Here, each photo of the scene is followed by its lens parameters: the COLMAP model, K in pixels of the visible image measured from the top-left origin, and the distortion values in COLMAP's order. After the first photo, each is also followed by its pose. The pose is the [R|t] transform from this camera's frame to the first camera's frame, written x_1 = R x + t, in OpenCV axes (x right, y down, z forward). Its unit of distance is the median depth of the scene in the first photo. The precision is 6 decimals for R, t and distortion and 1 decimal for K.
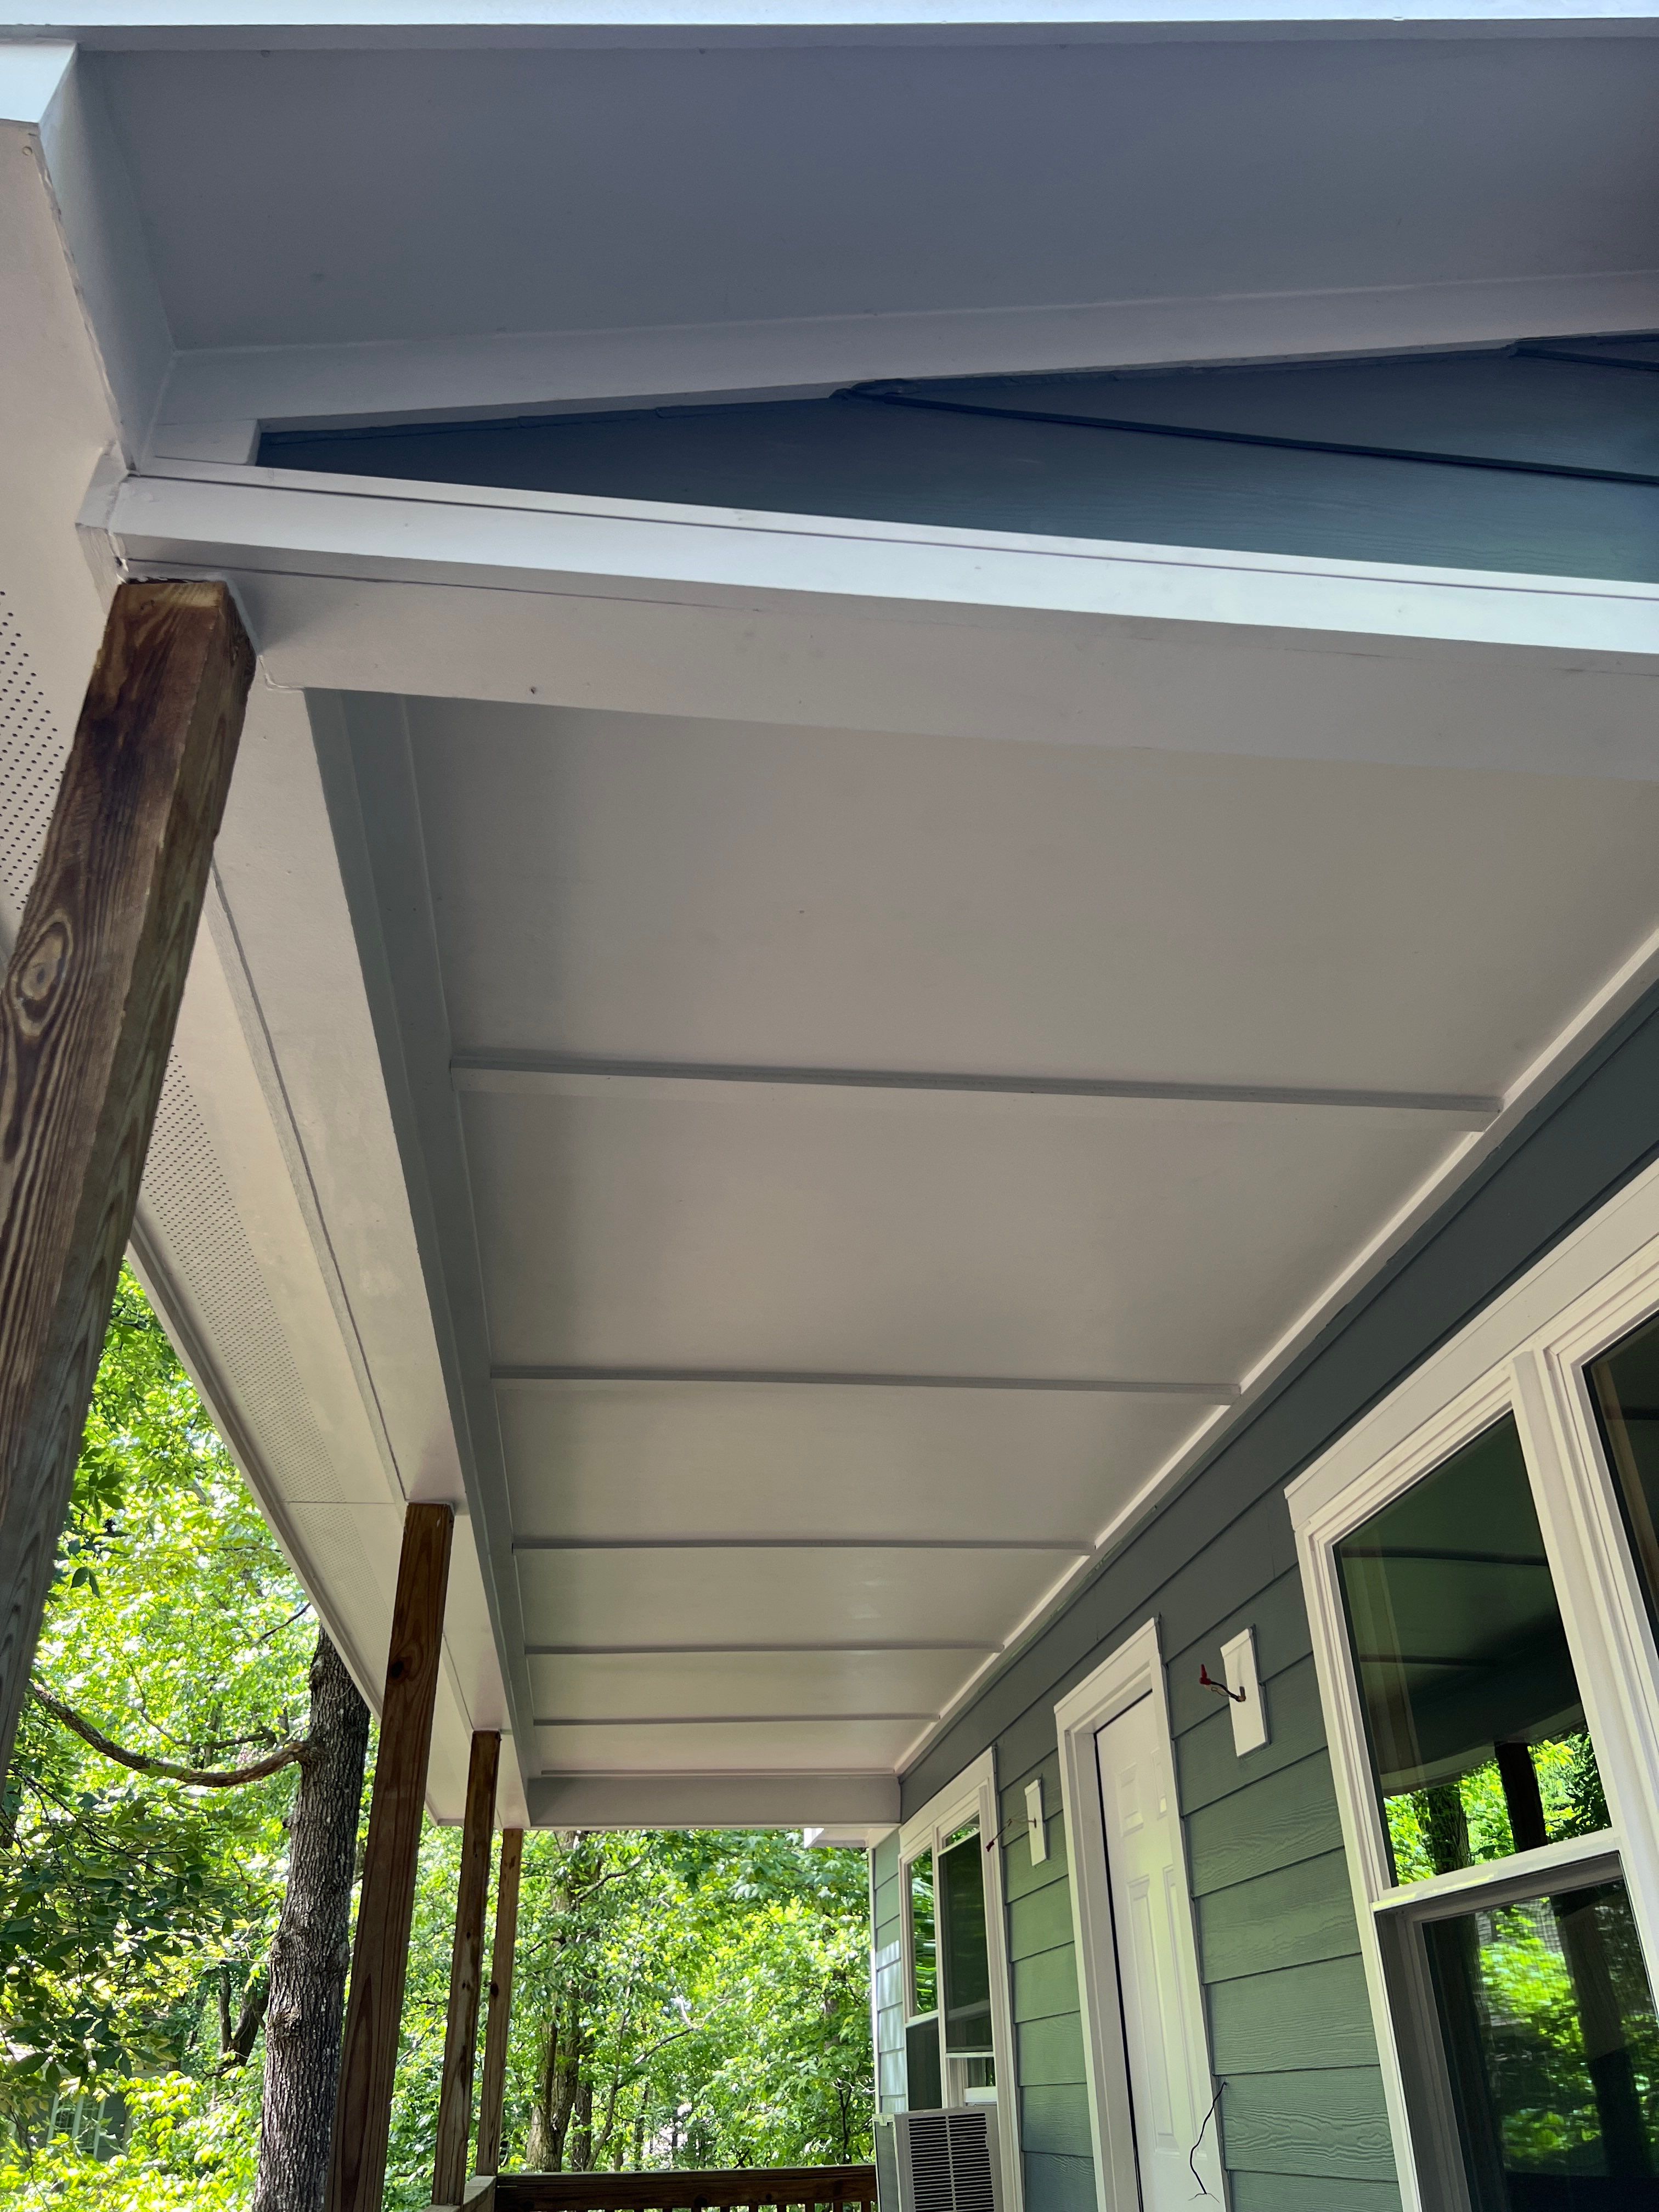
lens RADIAL K [[1675.6, 0, 827.9], [0, 1675.6, 1128.6], [0, 0, 1]] dist [0.046699, -0.052551]
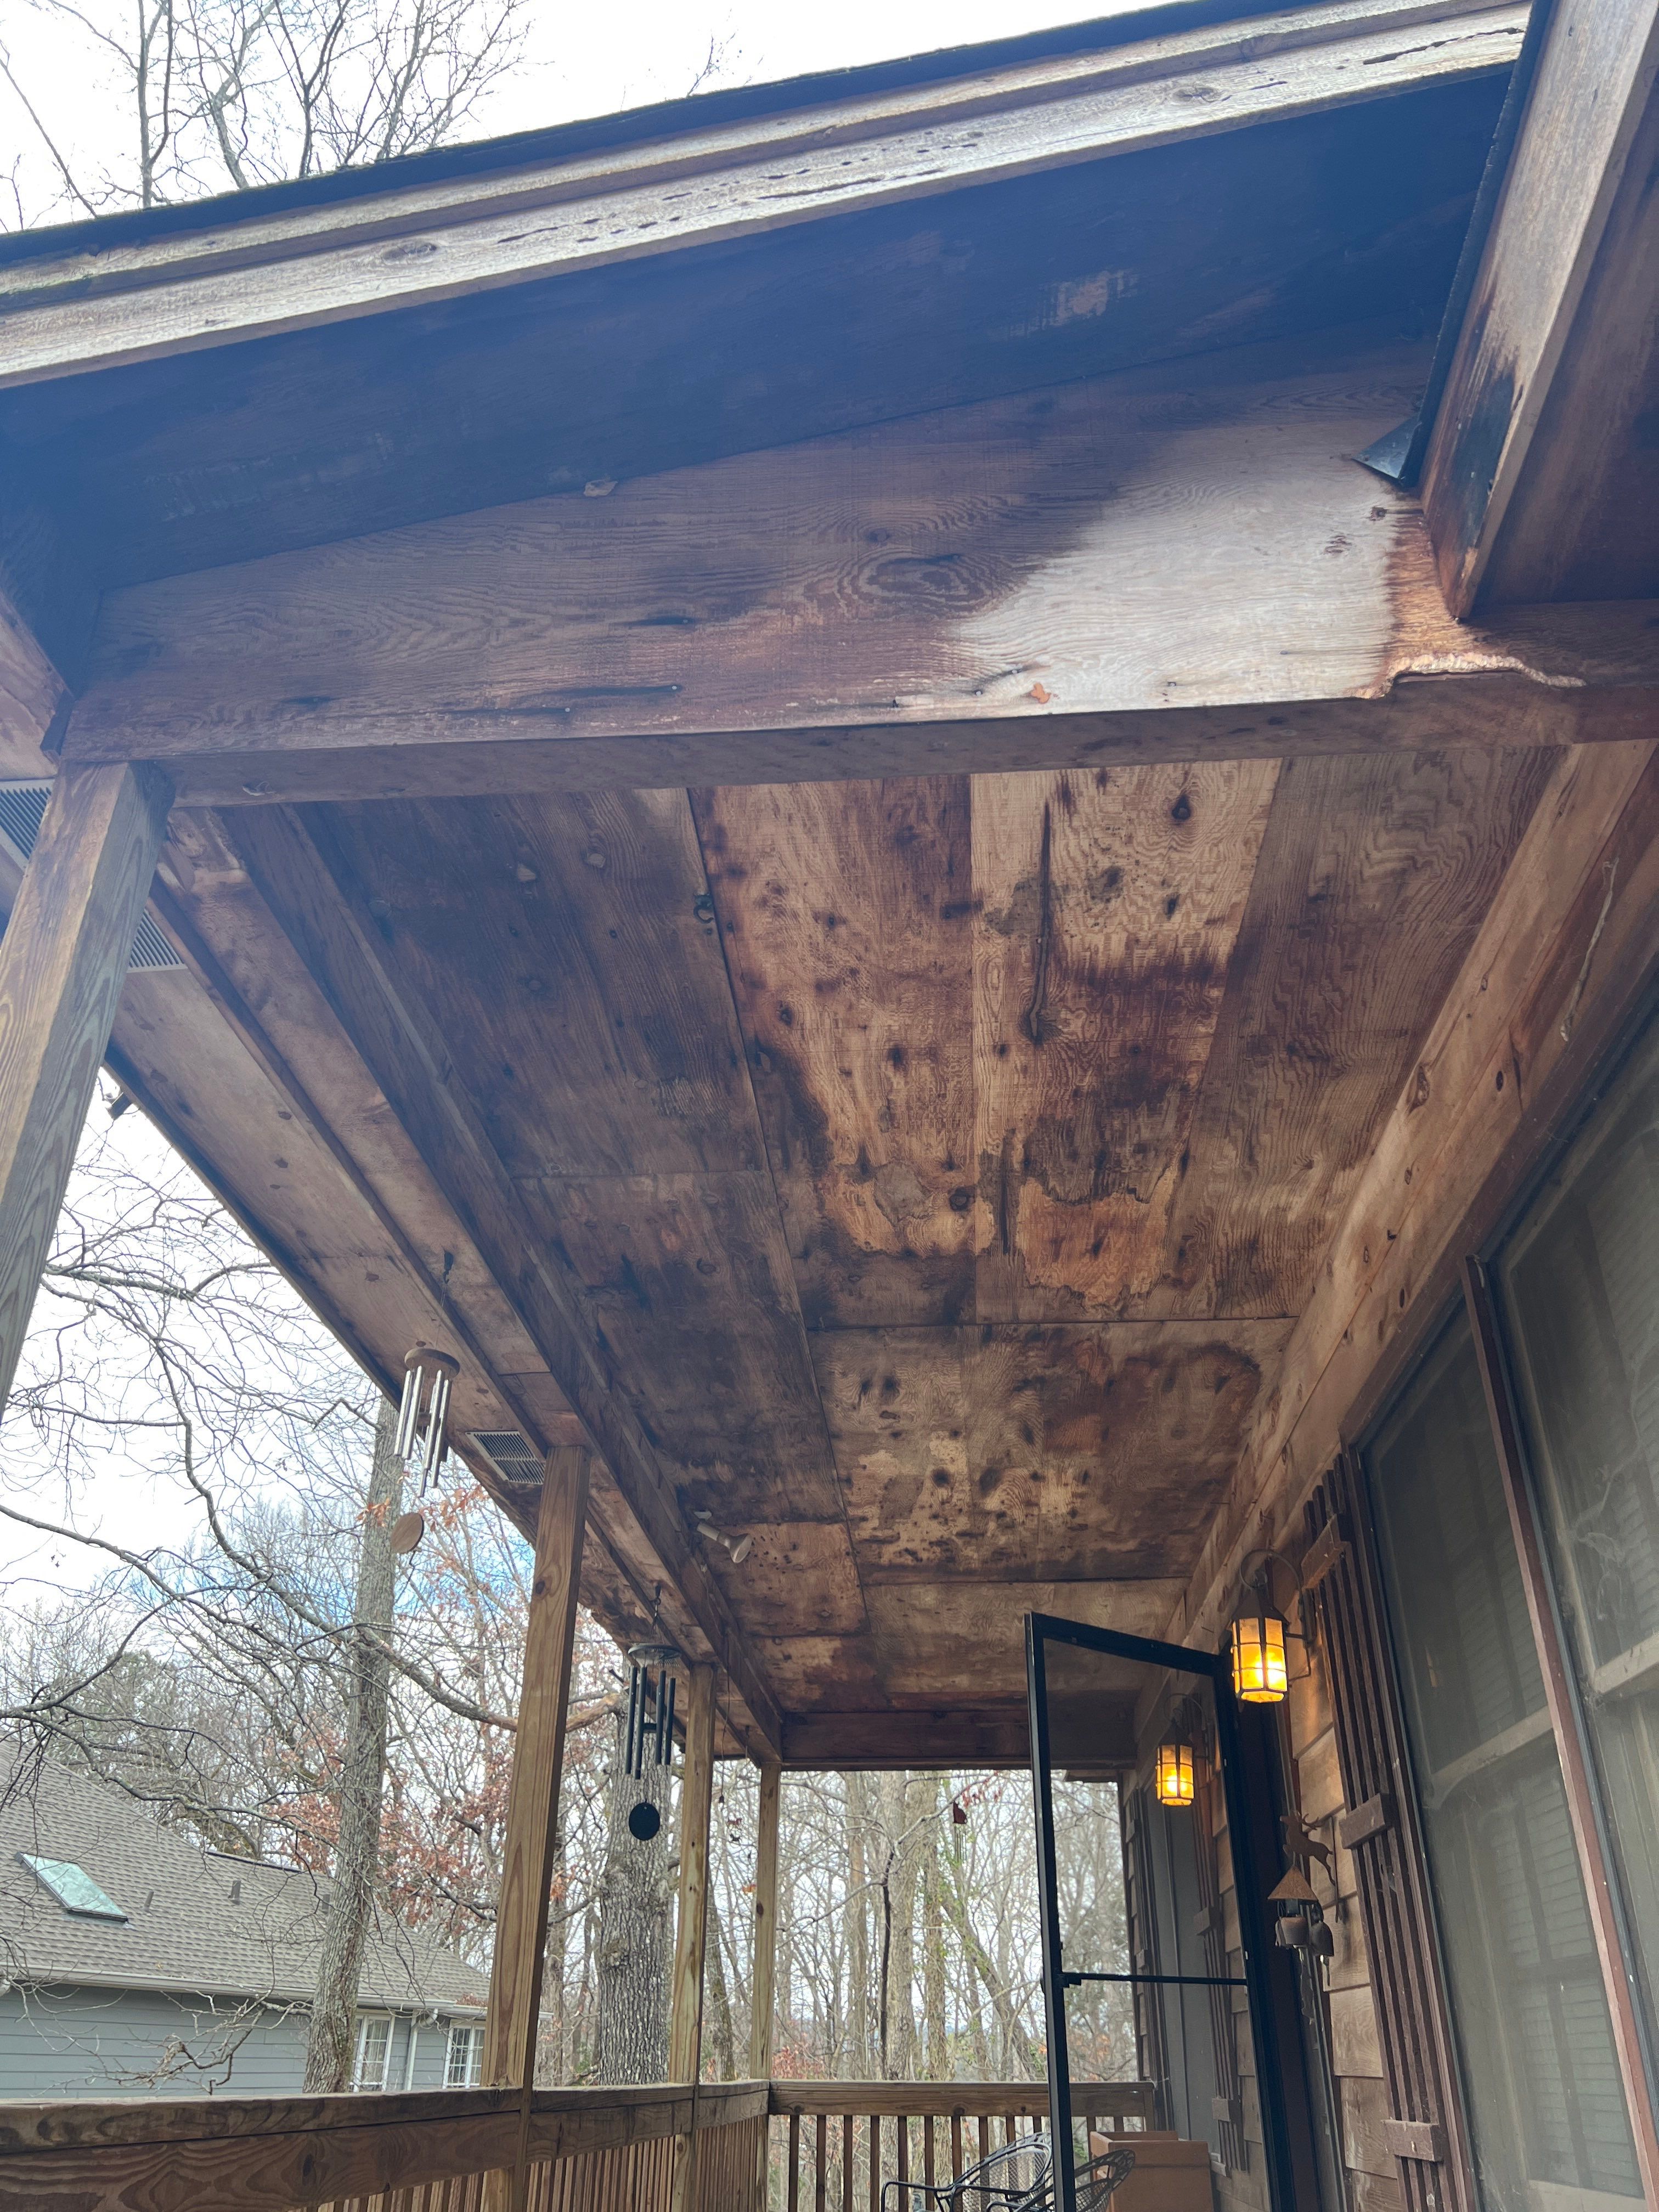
lens RADIAL K [[1672.9, 0, 829.5], [0, 1672.9, 1106.0], [0, 0, 1]] dist [0.058472, -0.095546]
pose [[0.980557, -0.071266, -0.182835, 0.449927], [0.072013, 0.997400, -0.002556, 0.016647], [0.182542, -0.010660, 0.983140, -0.258426]]
